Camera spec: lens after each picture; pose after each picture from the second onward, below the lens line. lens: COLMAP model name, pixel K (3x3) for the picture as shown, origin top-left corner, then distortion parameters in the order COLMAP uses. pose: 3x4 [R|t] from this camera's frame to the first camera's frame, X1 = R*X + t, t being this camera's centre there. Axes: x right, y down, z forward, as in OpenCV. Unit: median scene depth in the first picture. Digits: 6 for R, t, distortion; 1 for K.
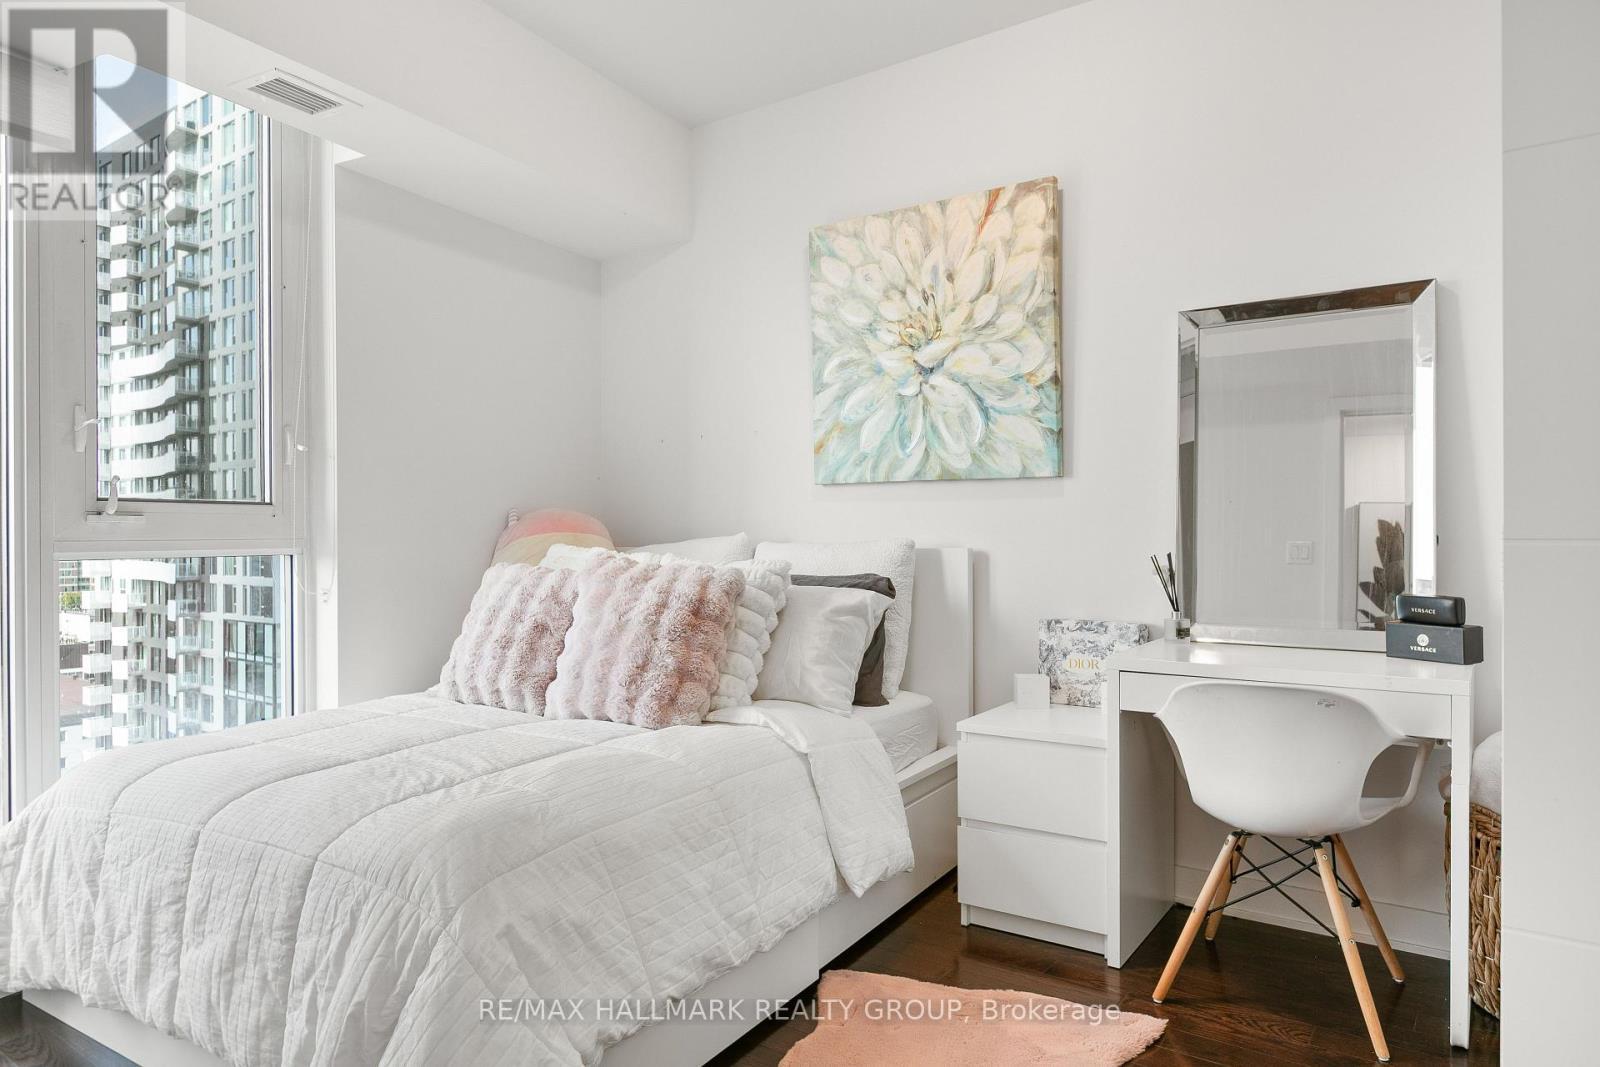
lens RADIAL K [[922.9, 0, 800.0], [0, 922.9, 533.5], [0, 0, 1]] dist [-0.000845, 0.000487]
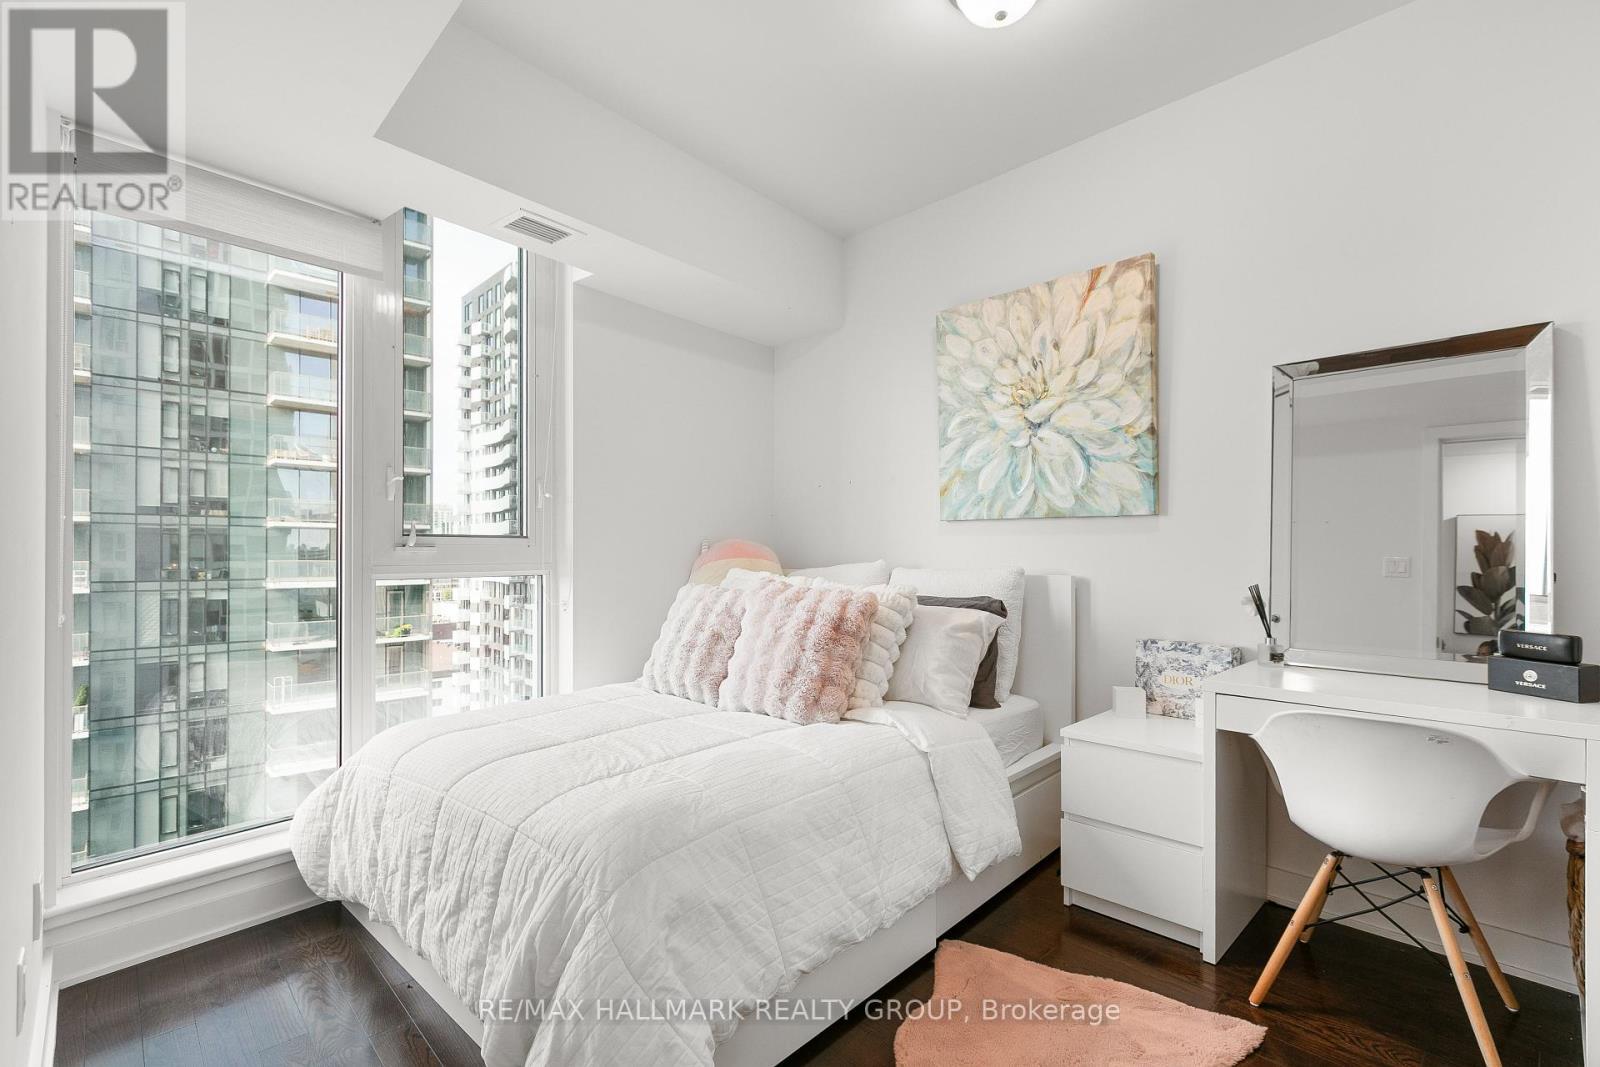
lens RADIAL K [[691.1, 0, 814.9], [0, 691.1, 549.0], [0, 0, 1]] dist [0.001233, 0.000256]
pose [[0.984694, 0.004943, -0.174220, 0.014779], [-0.005818, 0.999973, -0.004508, -0.012751], [0.174193, 0.005452, 0.984696, 0.081690]]
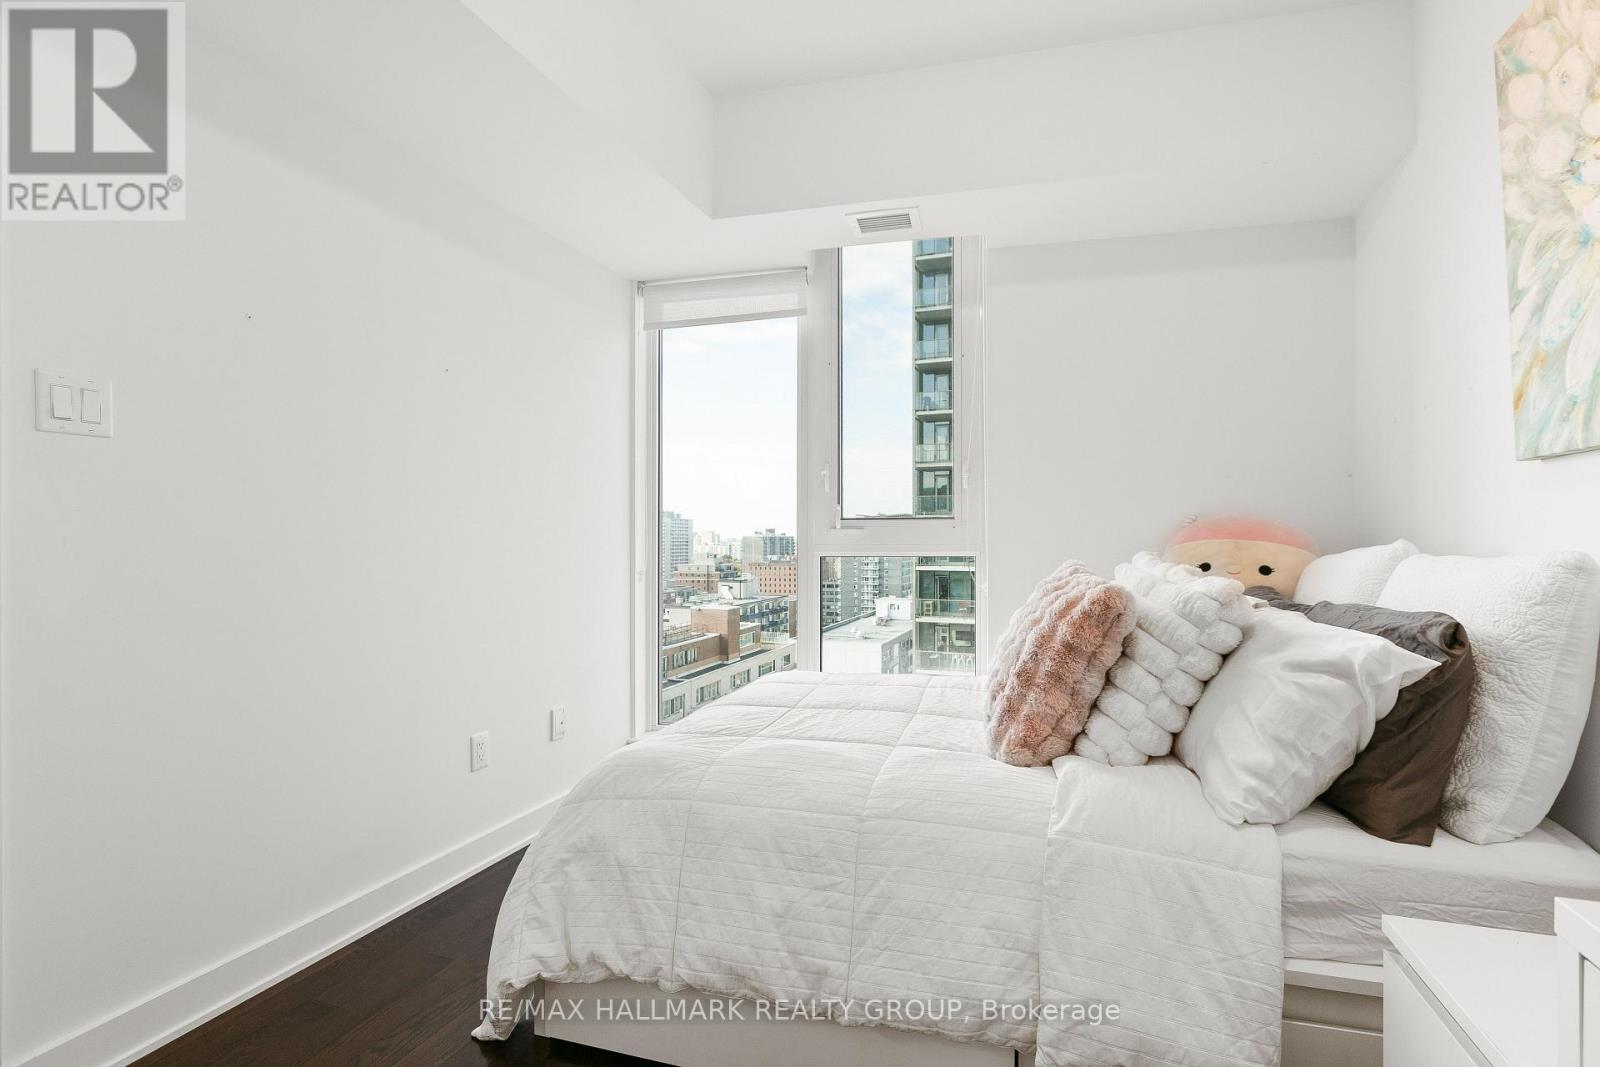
lens RADIAL K [[750.5, 0, 842.1], [0, 750.5, 537.0], [0, 0, 1]] dist [0.001133, 0.000085]
pose [[0.301028, -0.004832, -0.953603, 0.416384], [0.001663, 0.999988, -0.004542, -0.002337], [0.953614, -0.000219, 0.301033, 0.510919]]
